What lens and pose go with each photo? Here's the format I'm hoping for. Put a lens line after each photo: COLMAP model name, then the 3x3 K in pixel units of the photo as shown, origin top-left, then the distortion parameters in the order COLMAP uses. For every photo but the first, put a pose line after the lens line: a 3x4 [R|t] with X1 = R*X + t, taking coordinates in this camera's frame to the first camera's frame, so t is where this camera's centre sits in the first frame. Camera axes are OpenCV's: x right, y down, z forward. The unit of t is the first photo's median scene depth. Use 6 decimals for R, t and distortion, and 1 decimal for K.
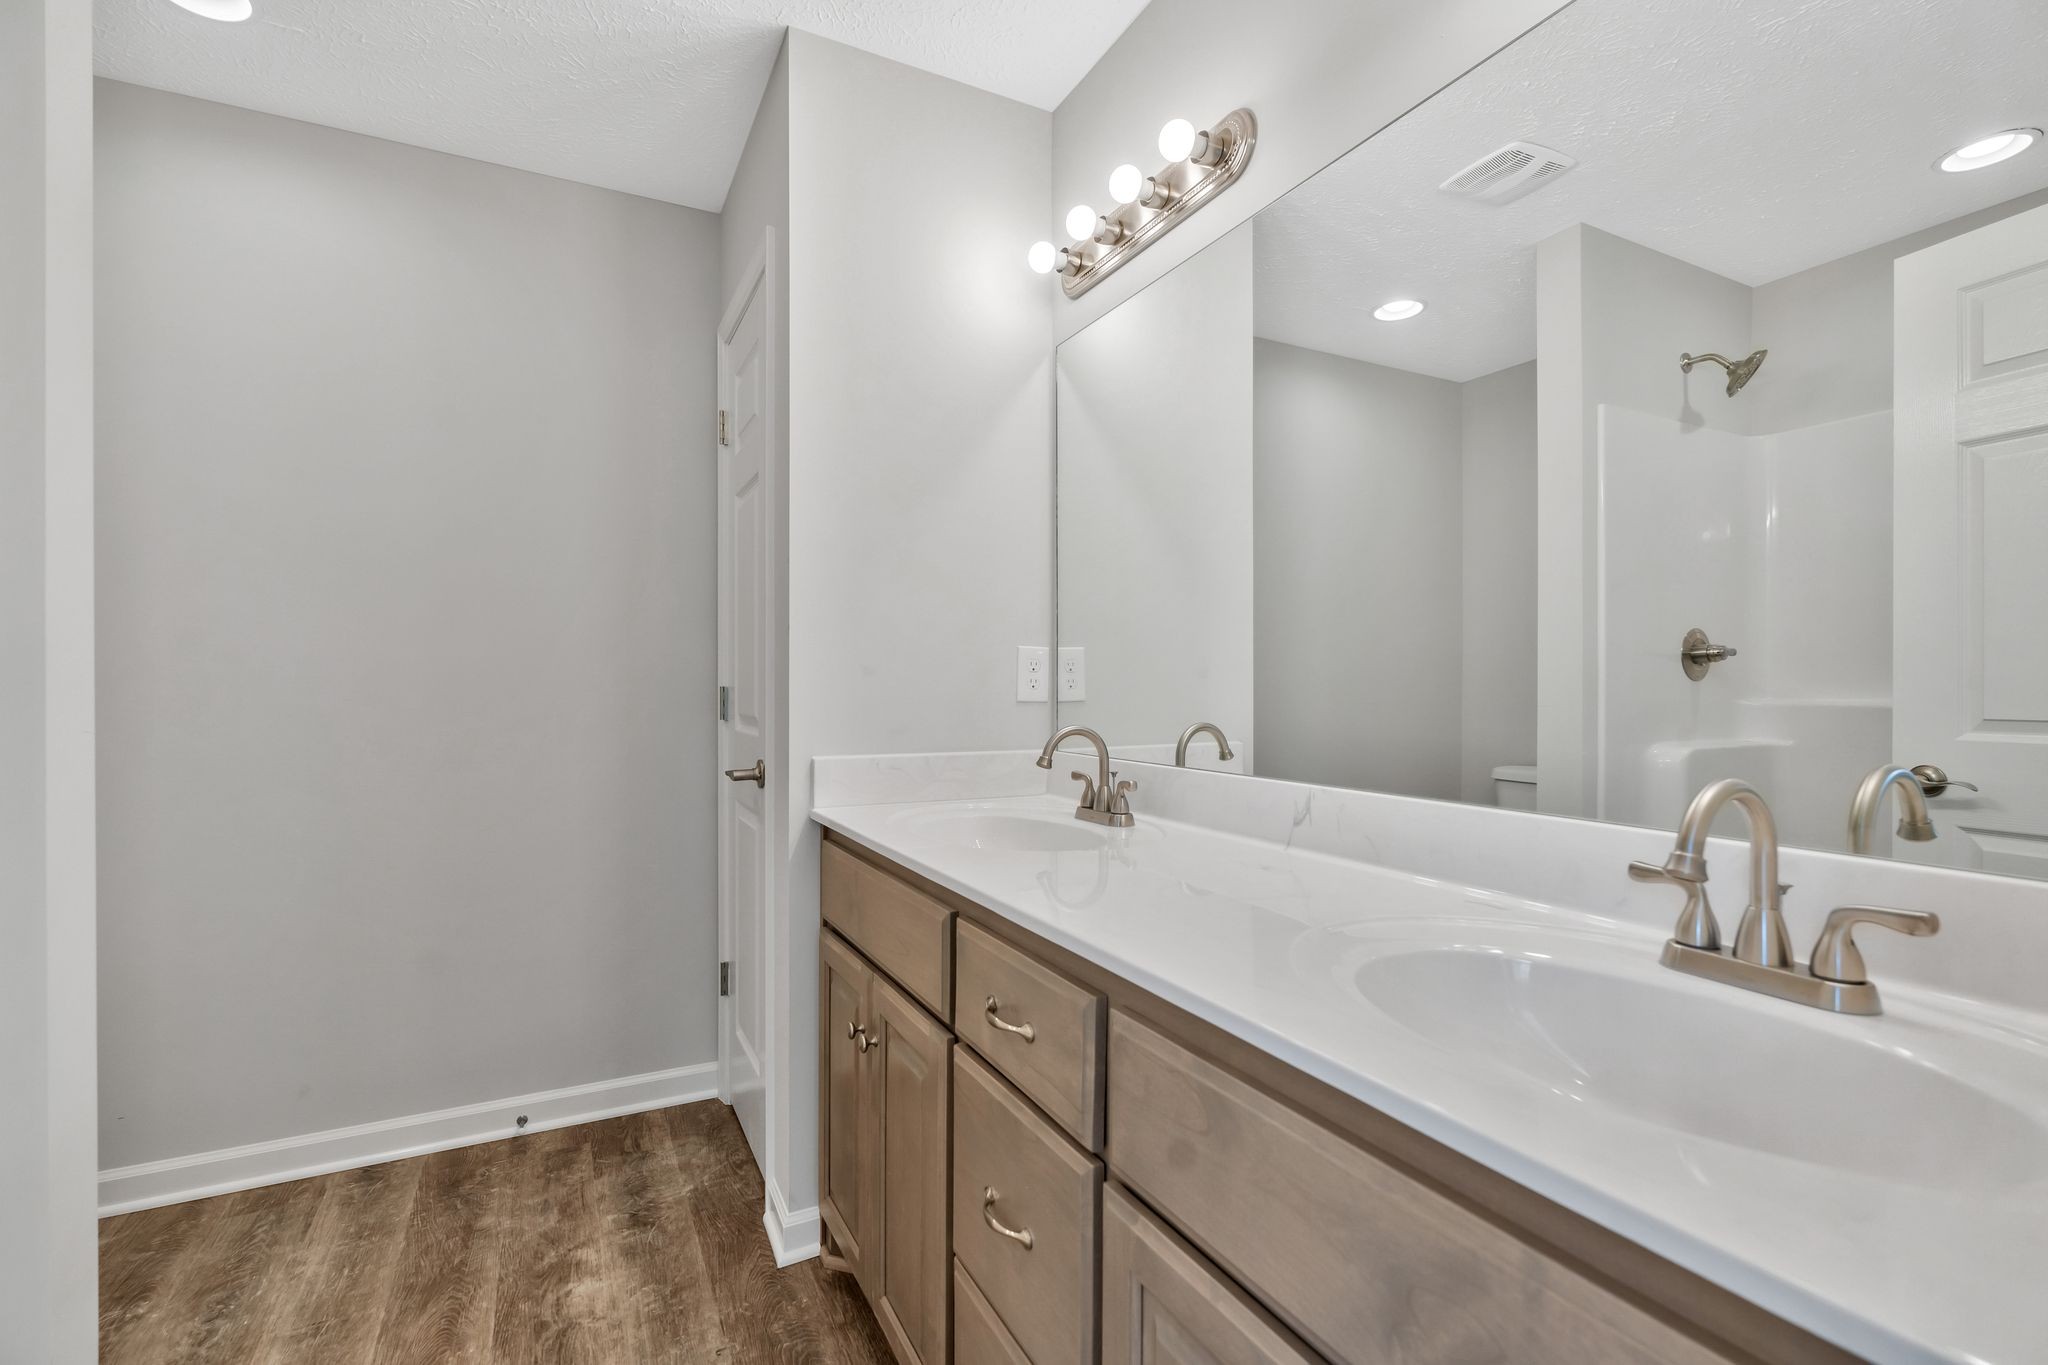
lens RADIAL K [[903.0, 0, 1019.5], [0, 903.0, 679.2], [0, 0, 1]] dist [-0.002587, 0.000094]
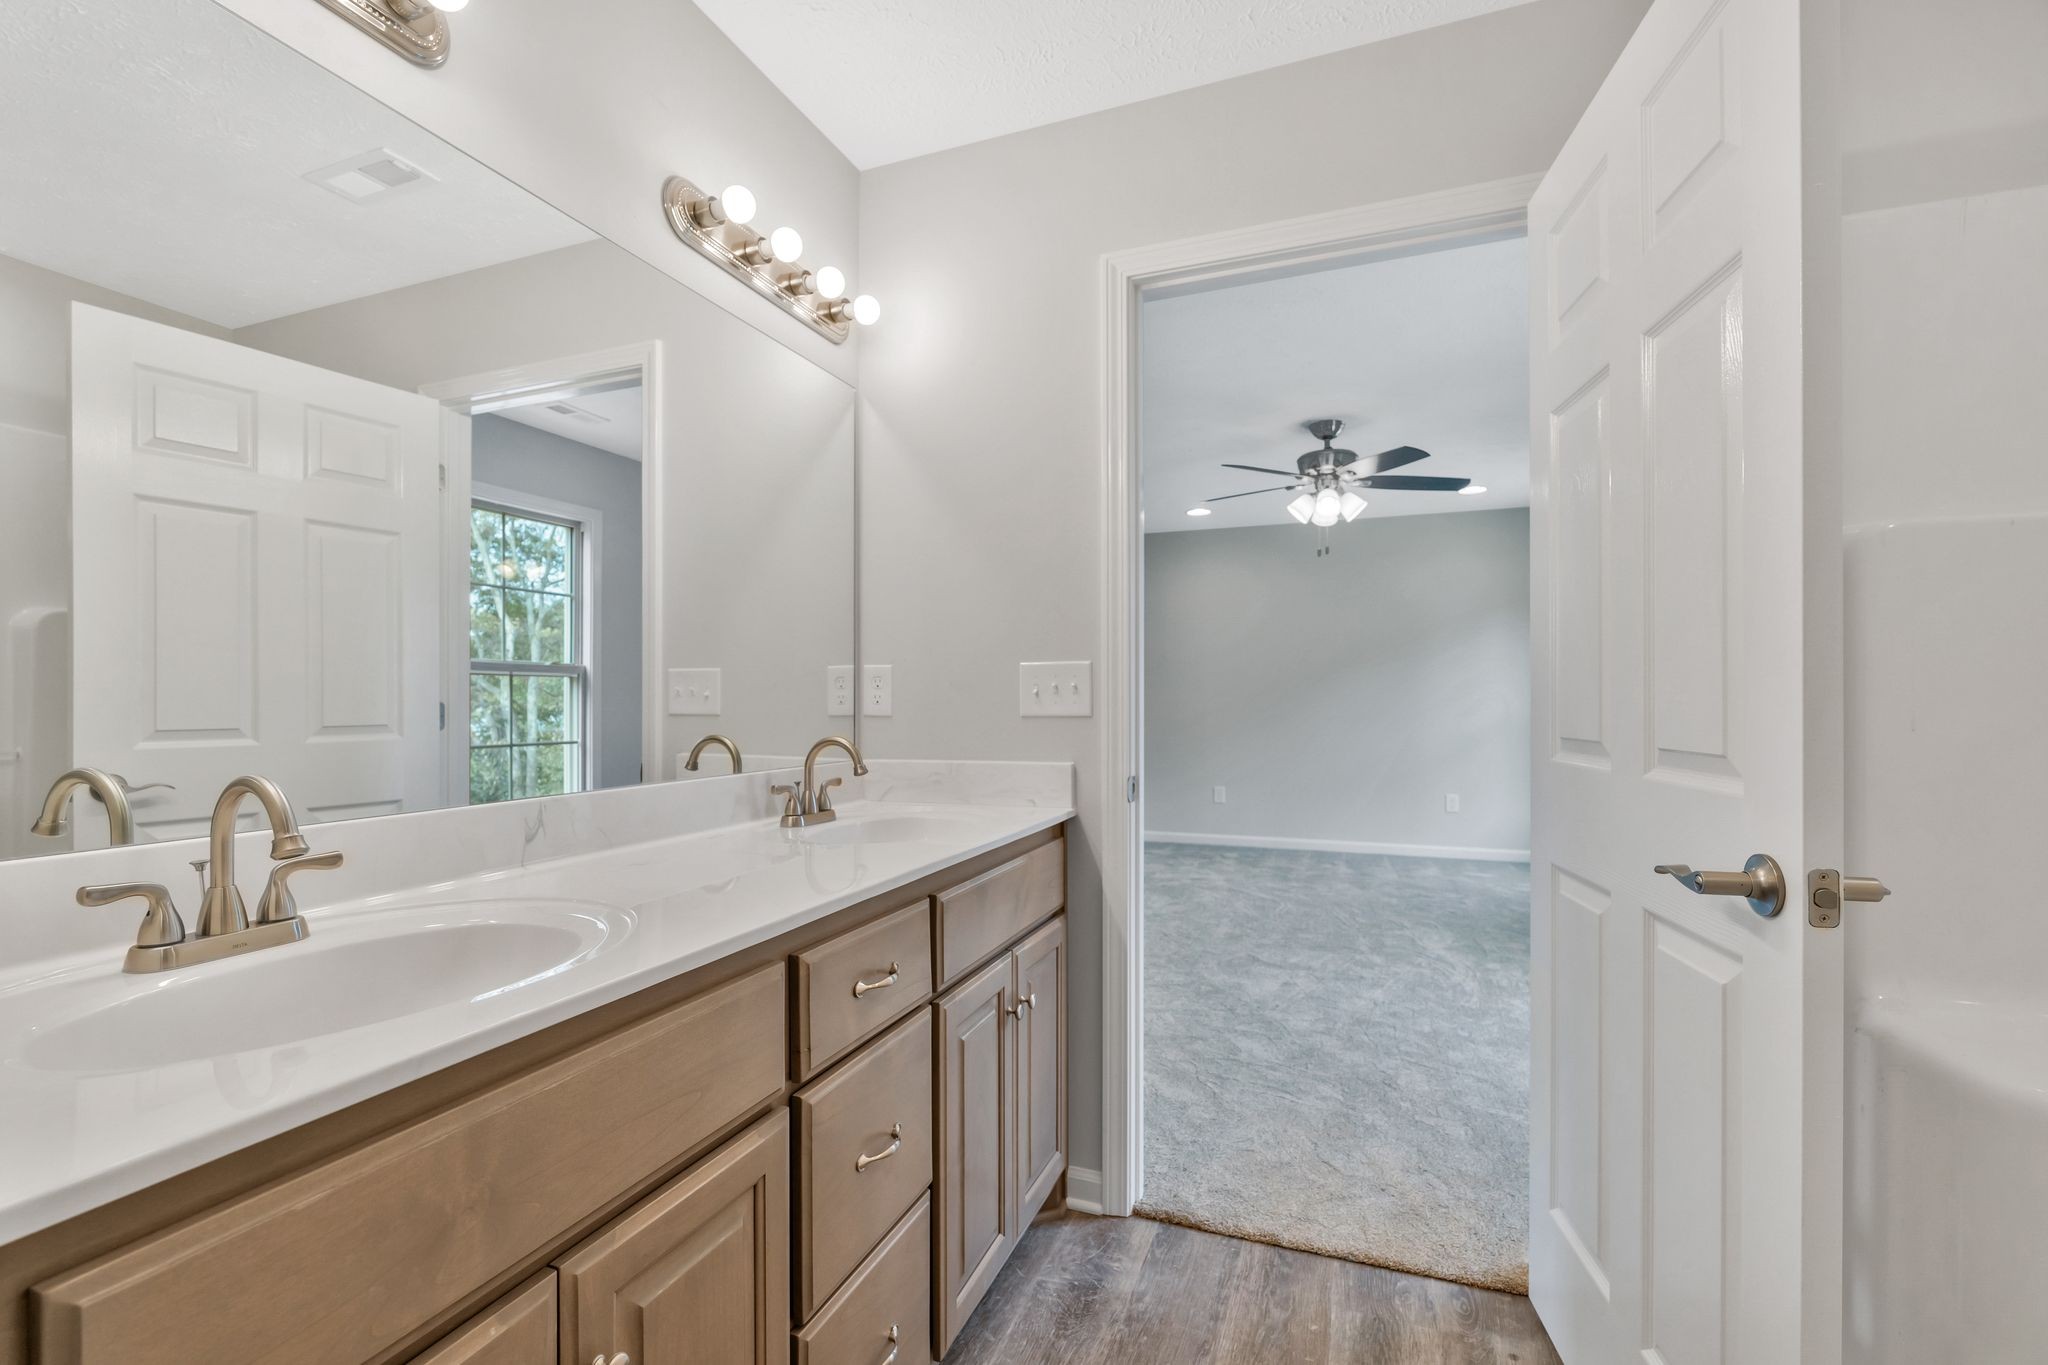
lens RADIAL K [[903.0, 0, 1019.5], [0, 903.0, 679.2], [0, 0, 1]] dist [-0.002587, 0.000094]
pose [[-0.664927, 0.018835, 0.746671, -1.065508], [-0.000779, 0.999664, -0.025911, 0.012404], [-0.746908, -0.017810, -0.664689, 1.714969]]
